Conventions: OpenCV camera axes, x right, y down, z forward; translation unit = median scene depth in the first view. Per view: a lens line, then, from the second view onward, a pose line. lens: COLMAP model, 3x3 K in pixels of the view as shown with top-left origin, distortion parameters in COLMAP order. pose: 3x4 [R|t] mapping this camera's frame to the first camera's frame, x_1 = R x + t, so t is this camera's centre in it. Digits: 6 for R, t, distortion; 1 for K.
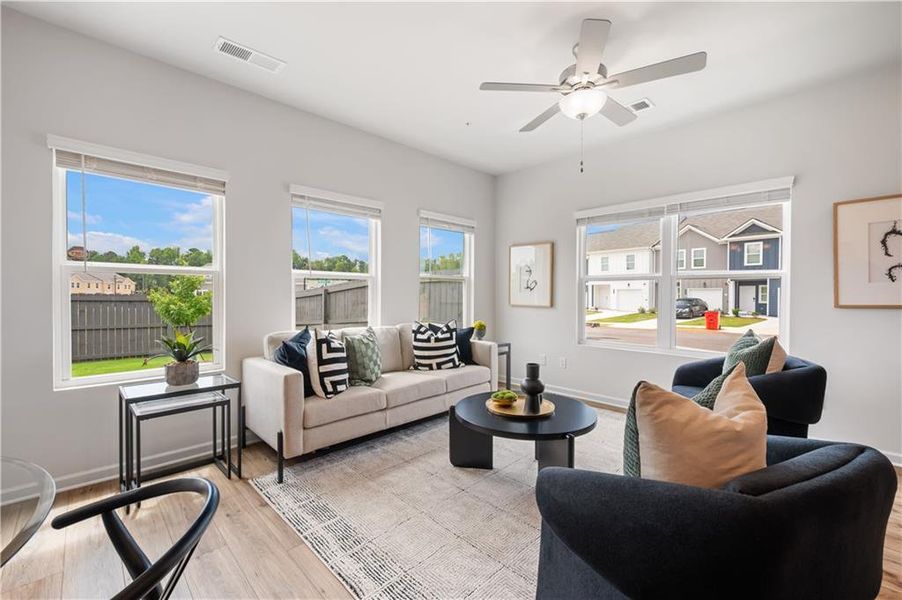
lens RADIAL K [[374.9, 0, 453.1], [0, 374.9, 299.8], [0, 0, 1]] dist [-0.001321, -0.000367]
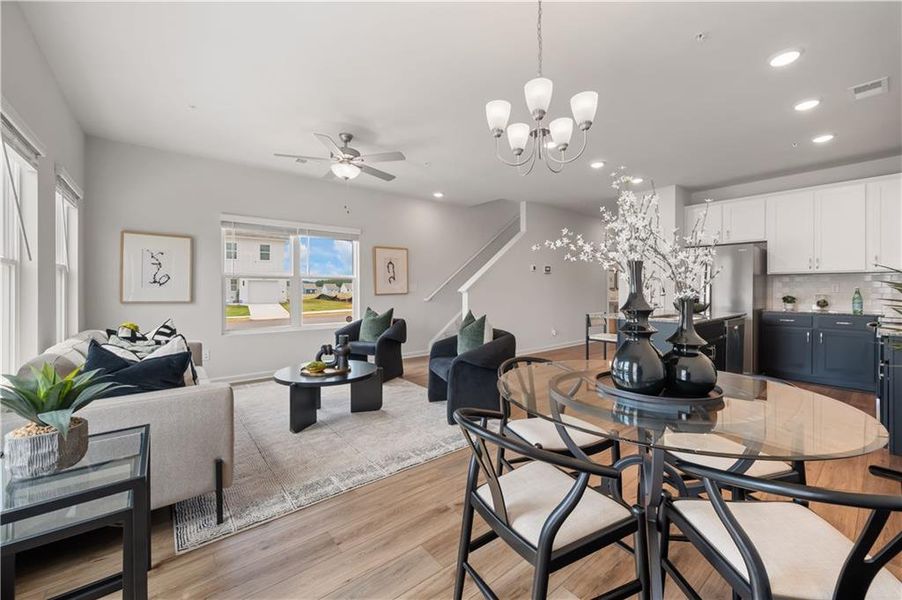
lens RADIAL K [[360.1, 0, 456.3], [0, 360.1, 288.6], [0, 0, 1]] dist [0.000964, -0.000091]
pose [[0.088889, -0.001078, 0.996041, -0.884369], [0.016209, 0.999869, -0.000365, -0.007489], [-0.995910, 0.016178, 0.088894, 0.308050]]
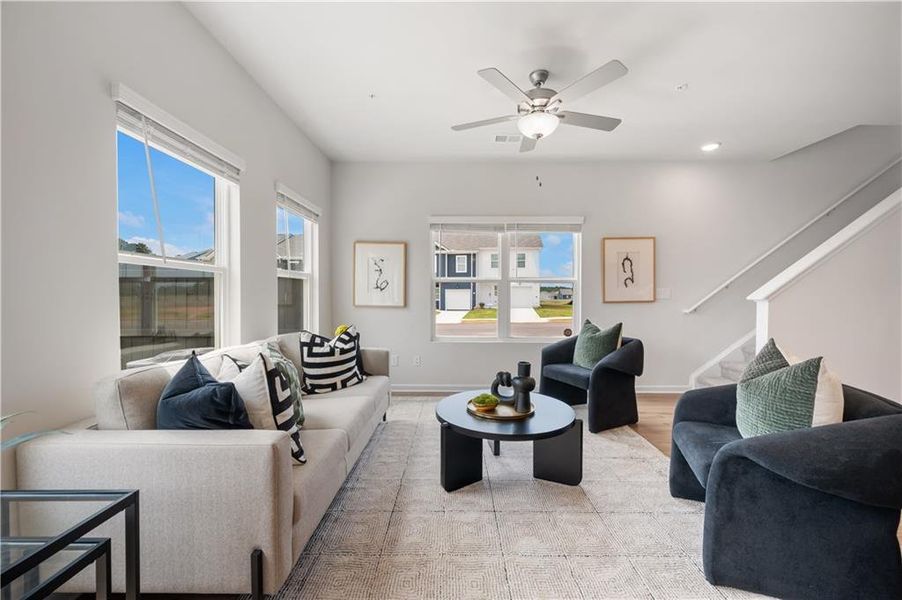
lens RADIAL K [[357.5, 0, 451.0], [0, 357.5, 300.0], [0, 0, 1]] dist [-0.001945, -0.000357]
pose [[0.709553, -0.011248, 0.704562, -0.461947], [0.009086, 0.999936, 0.006814, -0.007147], [-0.704593, 0.001567, 0.709610, 0.327439]]
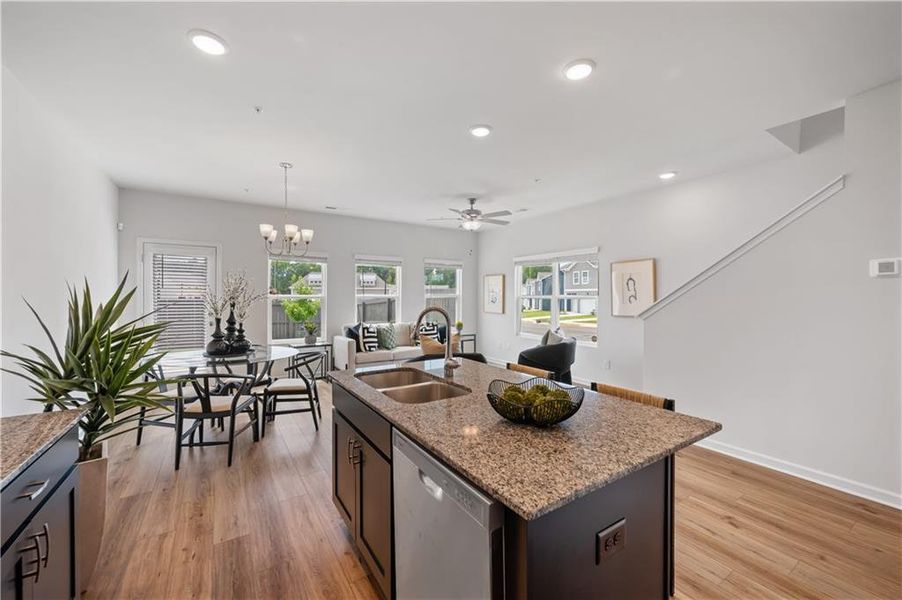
lens RADIAL K [[361.8, 0, 454.3], [0, 361.8, 301.0], [0, 0, 1]] dist [0.001097, -0.000043]
pose [[0.980143, 0.004788, -0.198235, 0.521046], [-0.005460, 0.999981, -0.002843, -0.043340], [0.198218, 0.003869, 0.980150, -0.884684]]
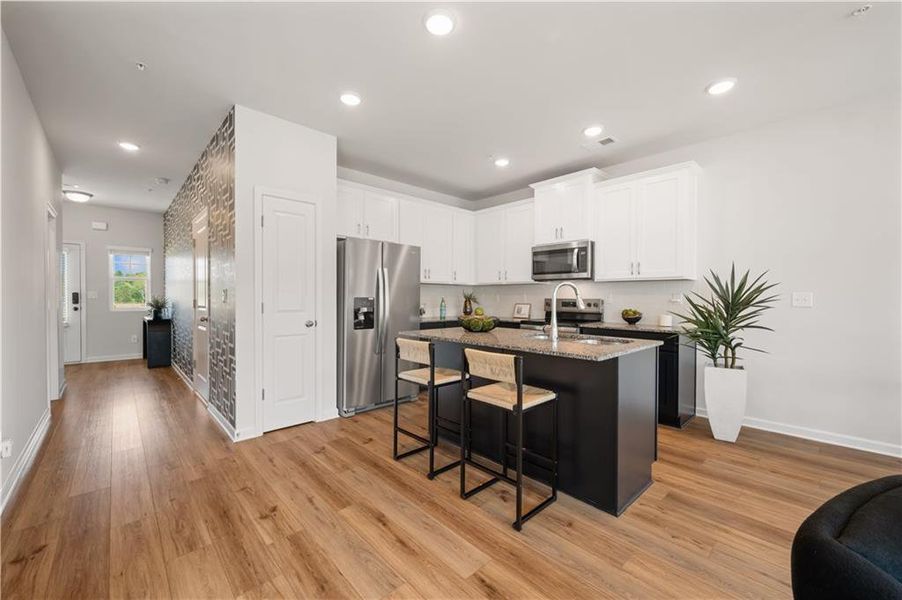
lens RADIAL K [[361.8, 0, 454.3], [0, 361.8, 301.0], [0, 0, 1]] dist [0.001097, -0.000043]
pose [[-0.999691, -0.005930, 0.024126, 0.573729], [-0.005314, 0.999660, 0.025522, -0.010803], [-0.024269, 0.025386, -0.999383, 0.539459]]
